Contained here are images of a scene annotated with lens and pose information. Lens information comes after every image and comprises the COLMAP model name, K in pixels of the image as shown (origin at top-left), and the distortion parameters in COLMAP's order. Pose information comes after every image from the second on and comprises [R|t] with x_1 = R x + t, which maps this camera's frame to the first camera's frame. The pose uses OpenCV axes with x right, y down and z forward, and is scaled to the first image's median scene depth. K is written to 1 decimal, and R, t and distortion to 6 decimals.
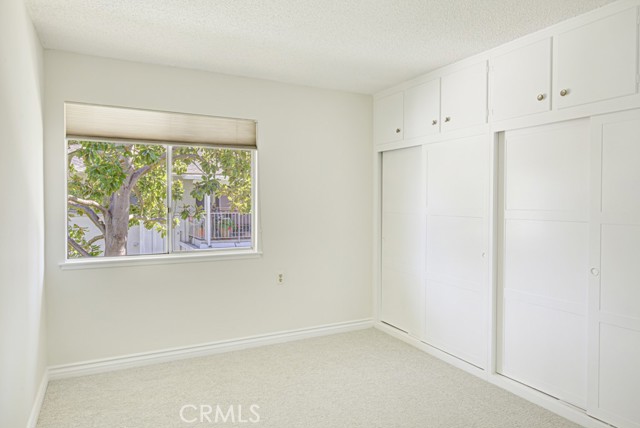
lens RADIAL K [[433.2, 0, 320.0], [0, 433.2, 214.0], [0, 0, 1]] dist [0.001272, -0.001438]
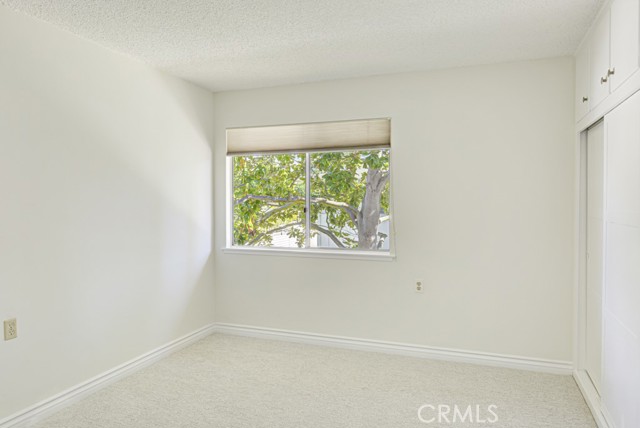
lens RADIAL K [[433.2, 0, 320.0], [0, 433.2, 214.0], [0, 0, 1]] dist [0.001272, -0.001438]
pose [[0.661380, 0.016263, -0.749874, 0.480144], [-0.020528, 0.999783, 0.003577, -0.002771], [0.749770, 0.013027, 0.661570, 0.254234]]
